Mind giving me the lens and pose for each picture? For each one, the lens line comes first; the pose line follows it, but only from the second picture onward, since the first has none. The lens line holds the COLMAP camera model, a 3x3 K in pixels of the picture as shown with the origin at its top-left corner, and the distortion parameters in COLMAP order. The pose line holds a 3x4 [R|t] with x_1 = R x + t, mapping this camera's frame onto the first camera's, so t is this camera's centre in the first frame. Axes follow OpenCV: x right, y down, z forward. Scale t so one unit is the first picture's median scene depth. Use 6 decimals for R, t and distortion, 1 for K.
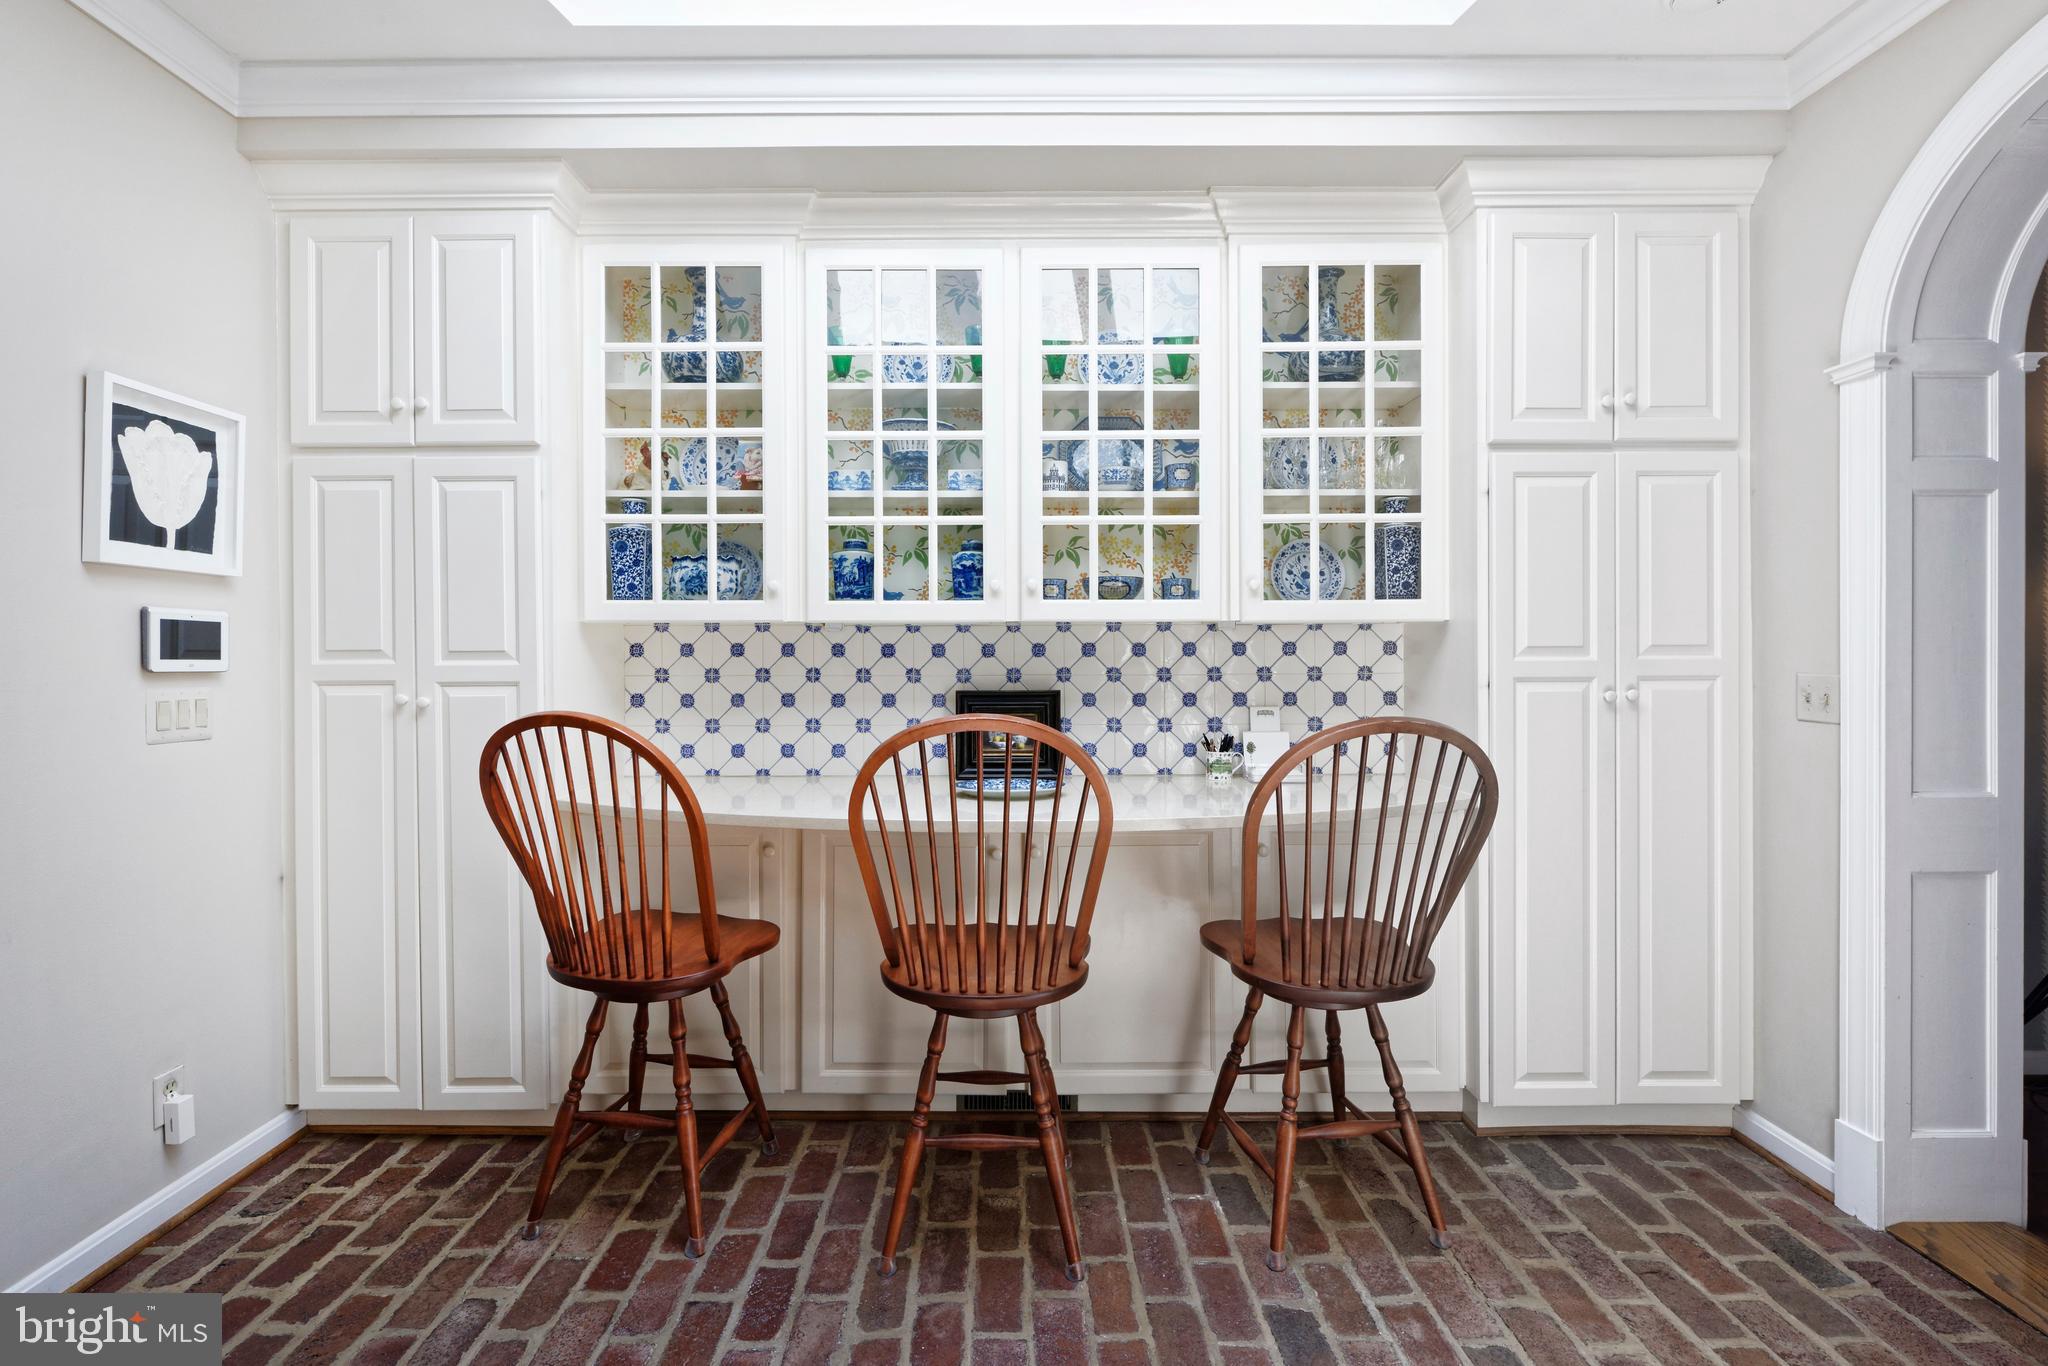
lens RADIAL K [[902.8, 0, 1022.5], [0, 902.8, 663.7], [0, 0, 1]] dist [0.000002, 0.000245]
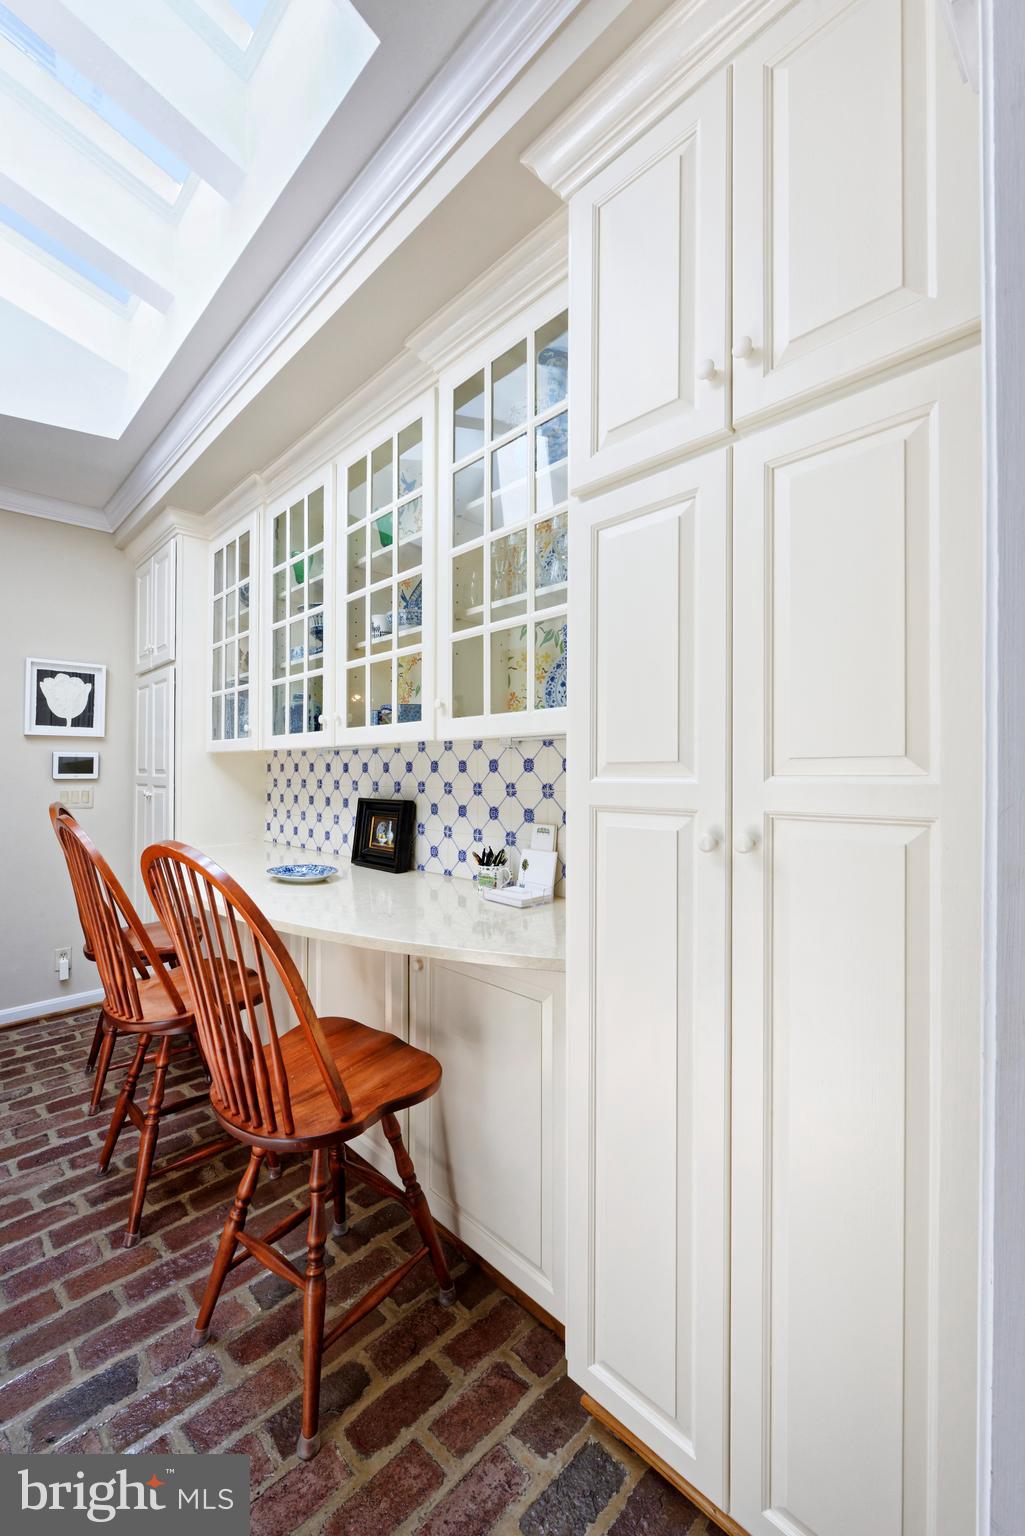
lens RADIAL K [[625.9, 0, 517.1], [0, 625.9, 765.4], [0, 0, 1]] dist [-0.003059, -0.000368]
pose [[0.687971, -0.005223, -0.725719, 1.017956], [-0.003421, 0.999940, -0.010440, -0.012965], [0.725730, 0.009665, 0.687912, 0.707997]]
